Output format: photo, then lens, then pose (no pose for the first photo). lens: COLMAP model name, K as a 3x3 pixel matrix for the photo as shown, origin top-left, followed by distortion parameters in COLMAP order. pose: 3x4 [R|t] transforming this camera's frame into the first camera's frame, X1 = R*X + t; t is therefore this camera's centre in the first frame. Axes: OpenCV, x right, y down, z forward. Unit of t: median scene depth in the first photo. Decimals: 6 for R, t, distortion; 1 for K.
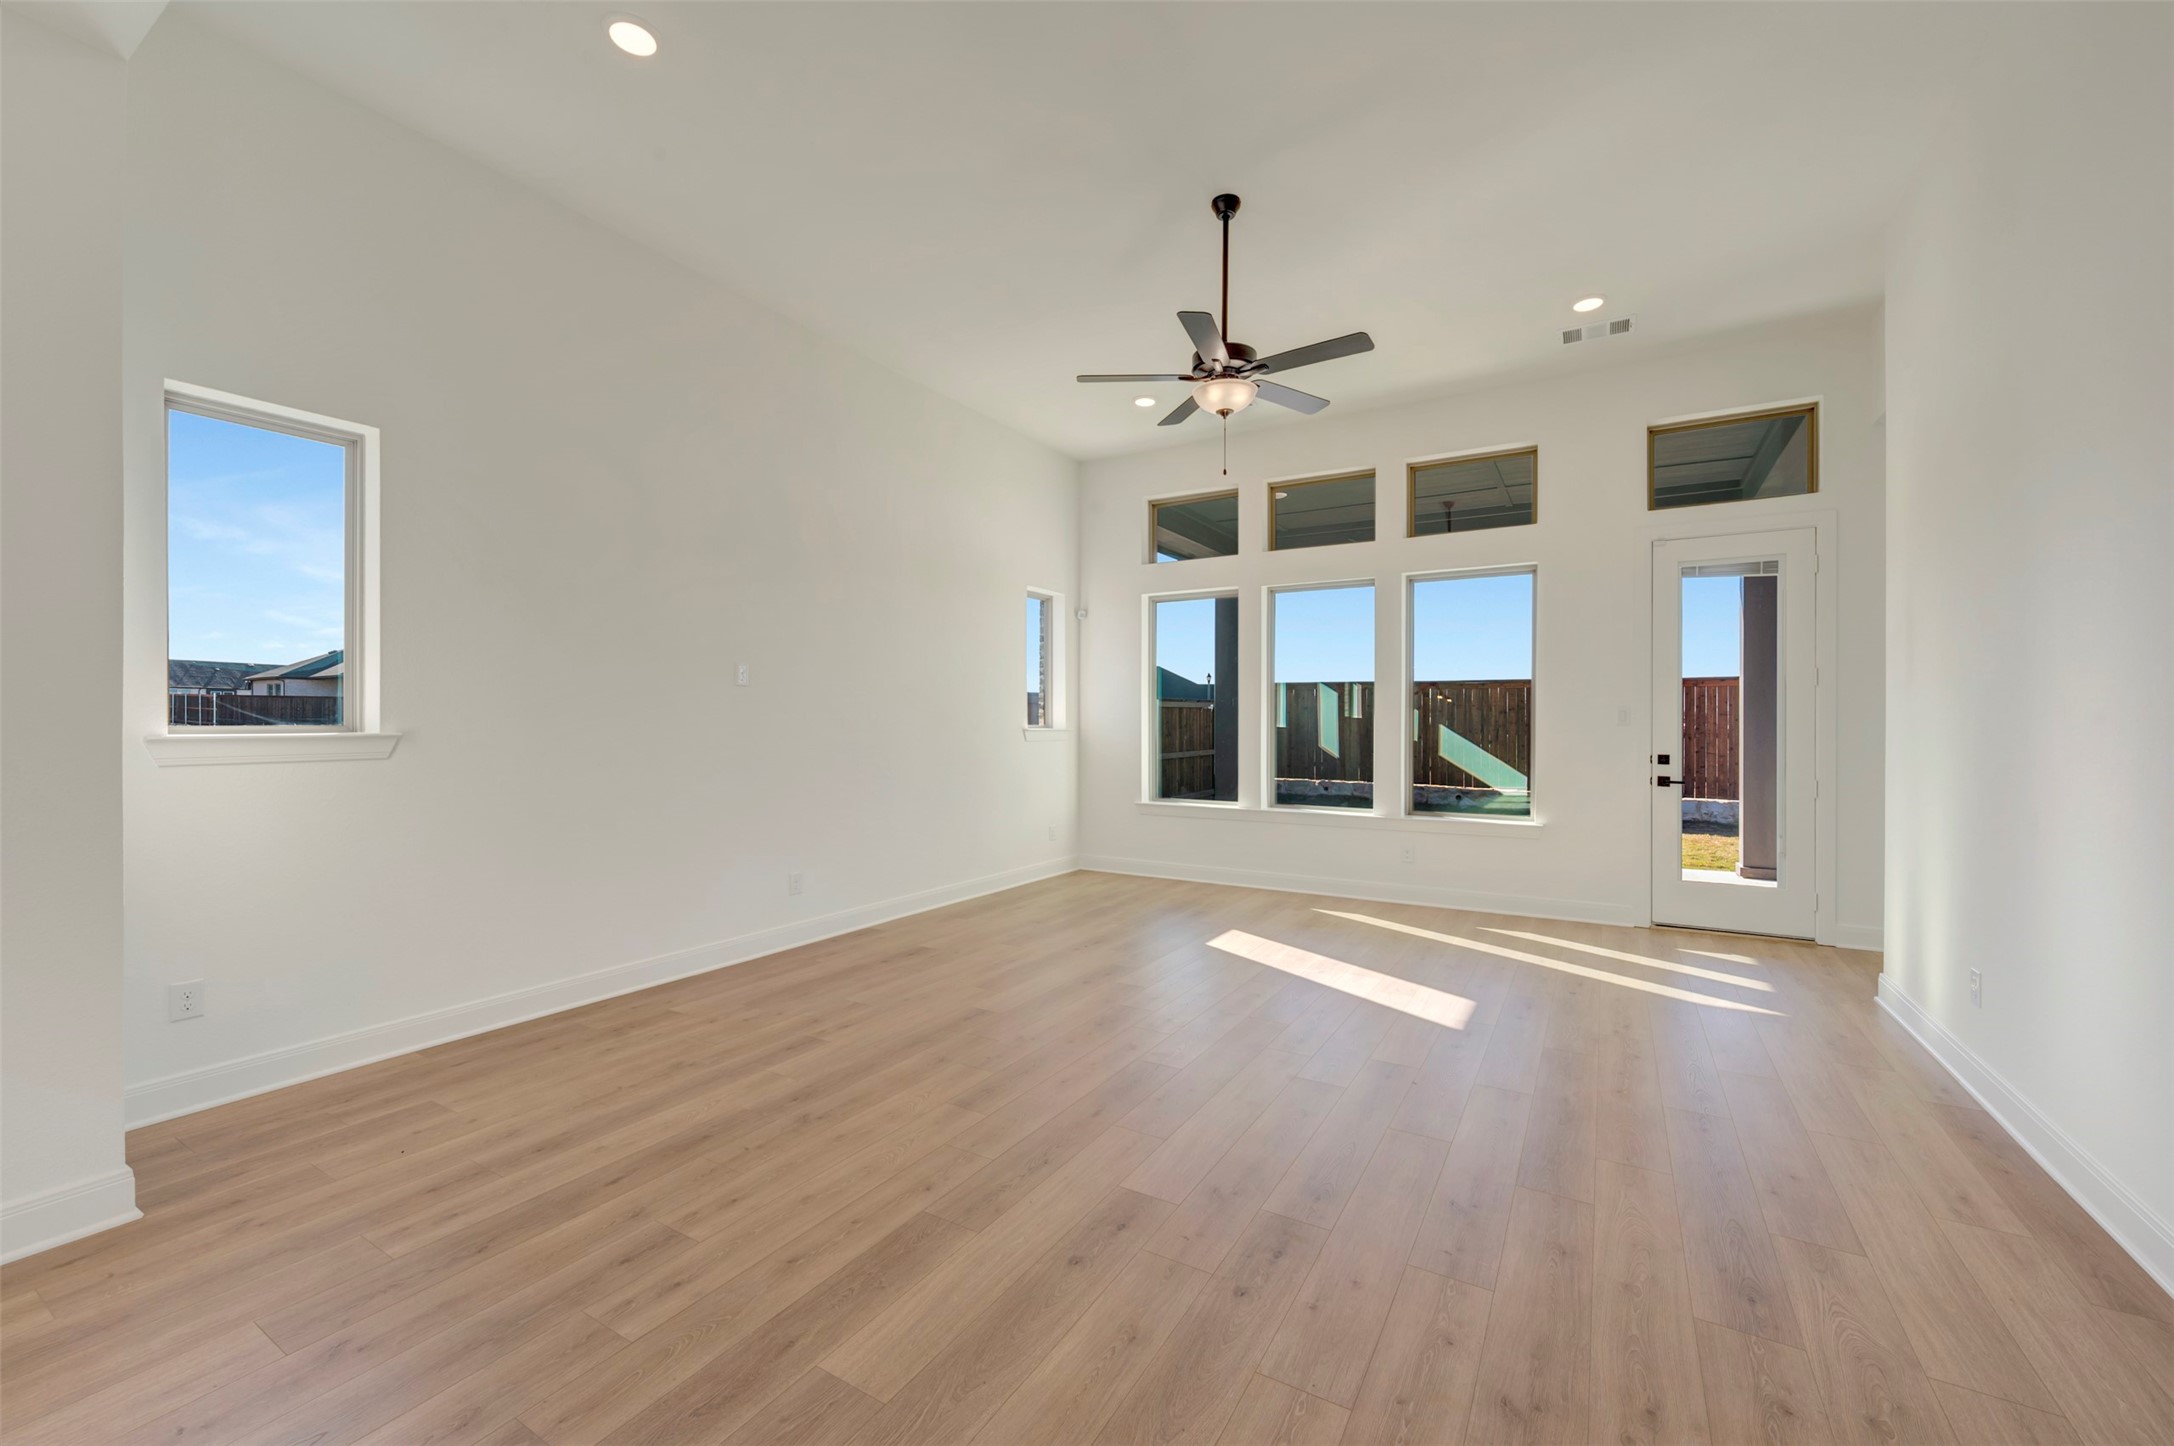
lens RADIAL K [[869.5, 0, 1068.4], [0, 869.5, 731.4], [0, 0, 1]] dist [0.002564, 0.000148]
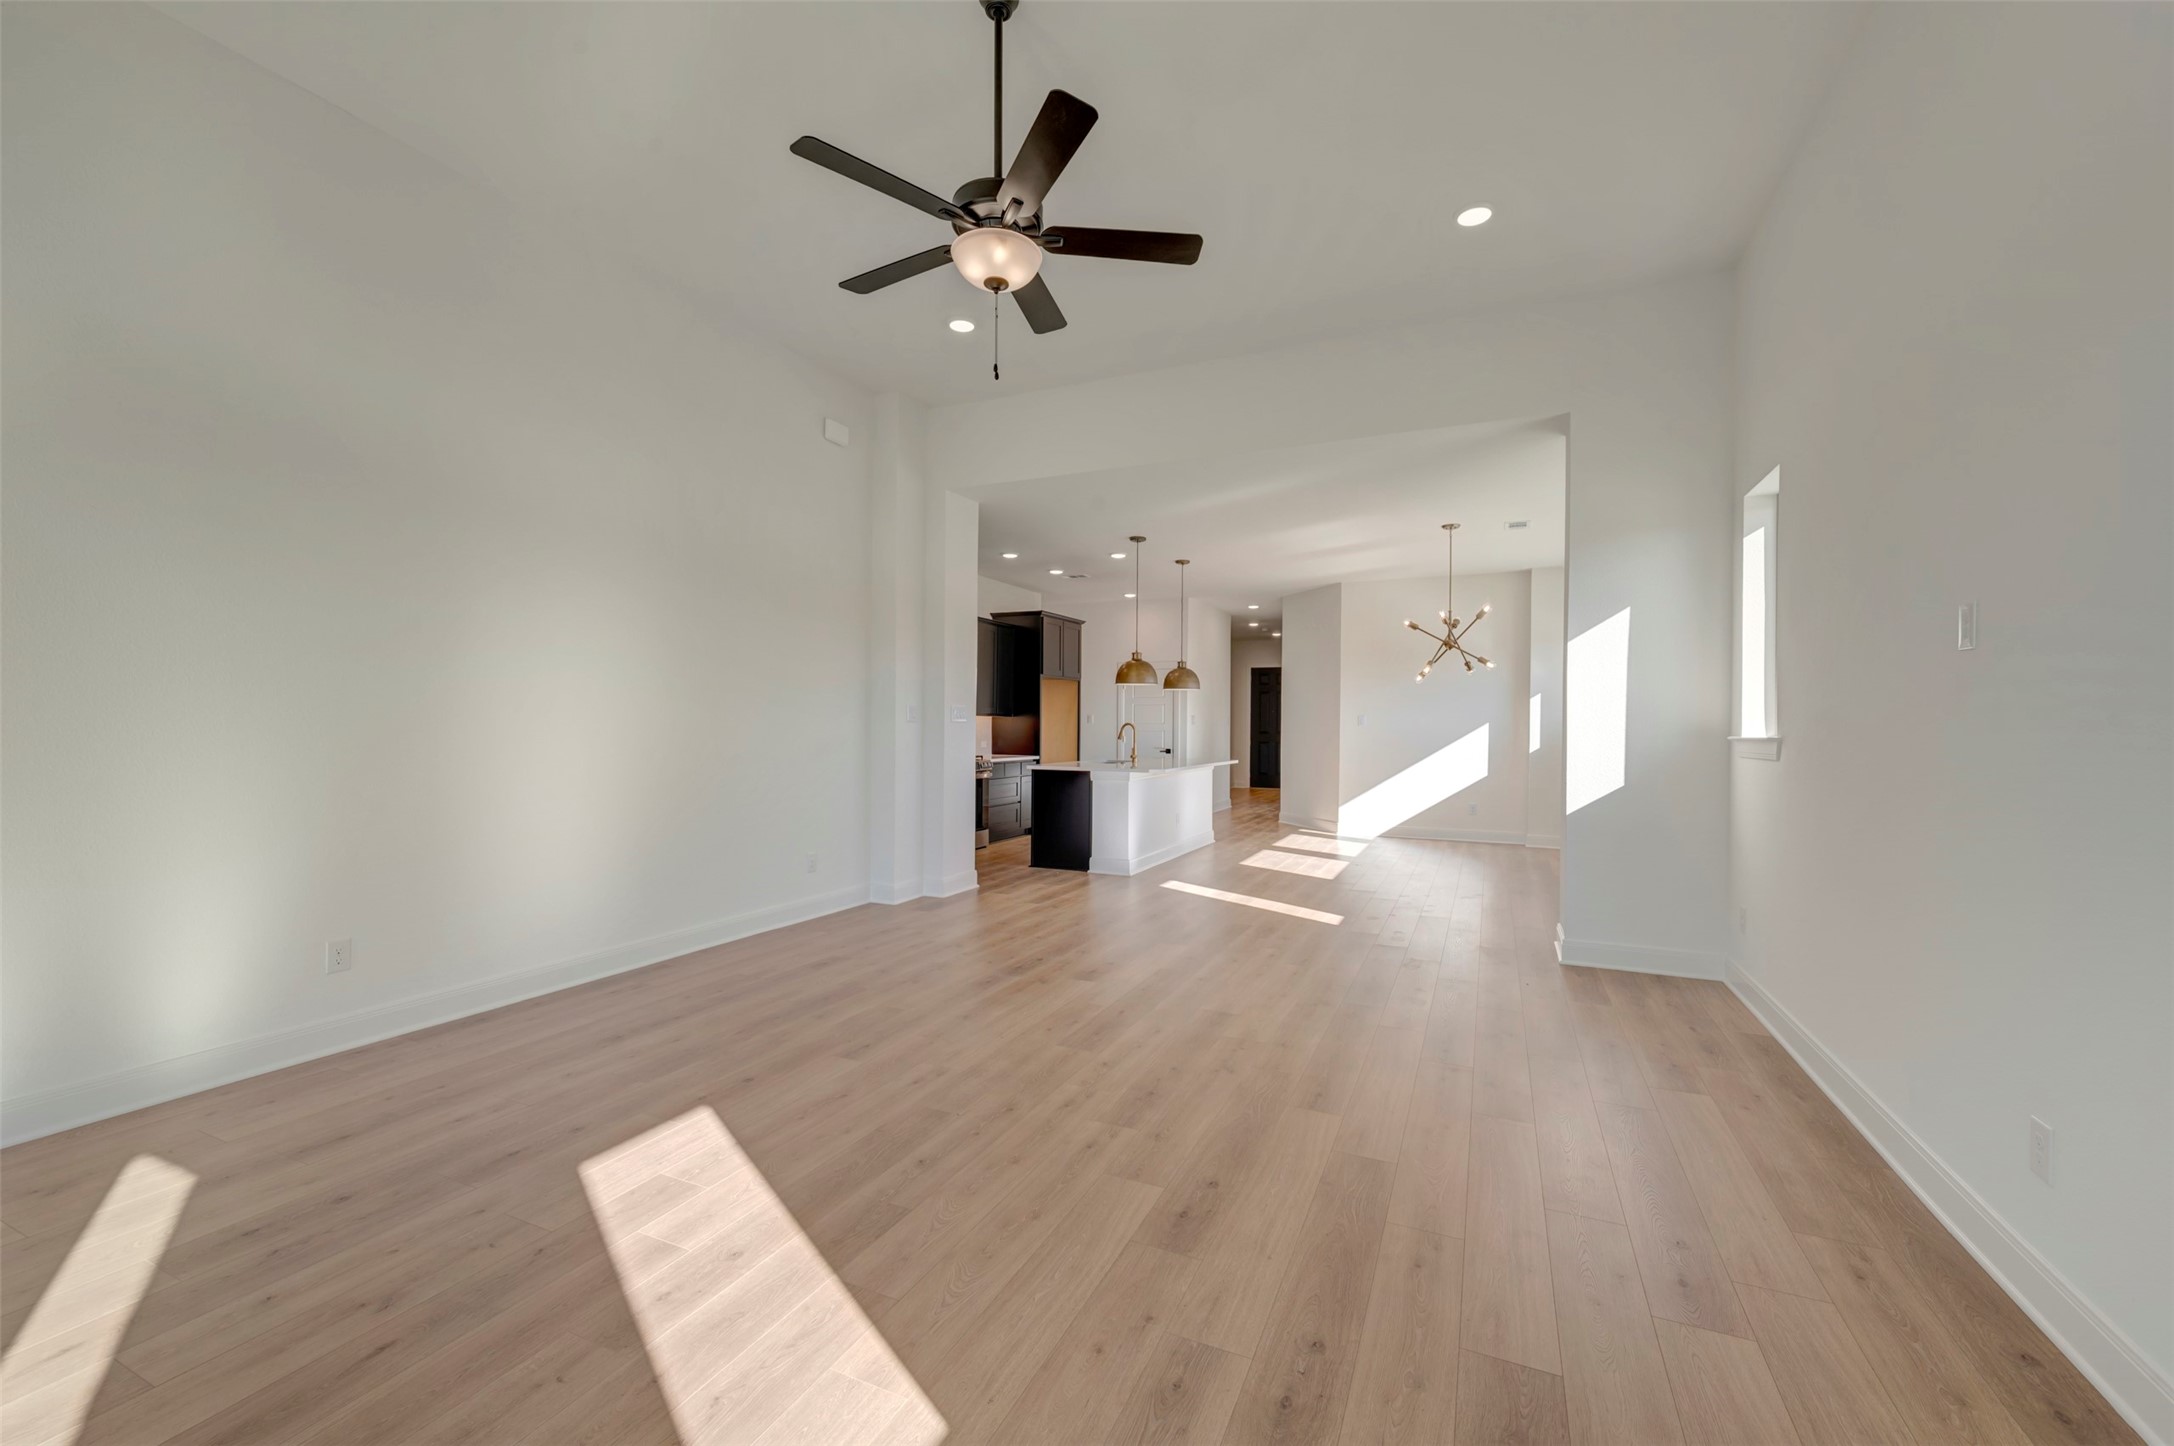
lens RADIAL K [[869.5, 0, 1095.8], [0, 869.5, 714.5], [0, 0, 1]] dist [0.002564, 0.000148]
pose [[-0.990437, -0.011776, -0.137465, 0.219729], [-0.011788, 0.999930, -0.000724, -0.015235], [0.137464, 0.000904, -0.990506, 1.944756]]
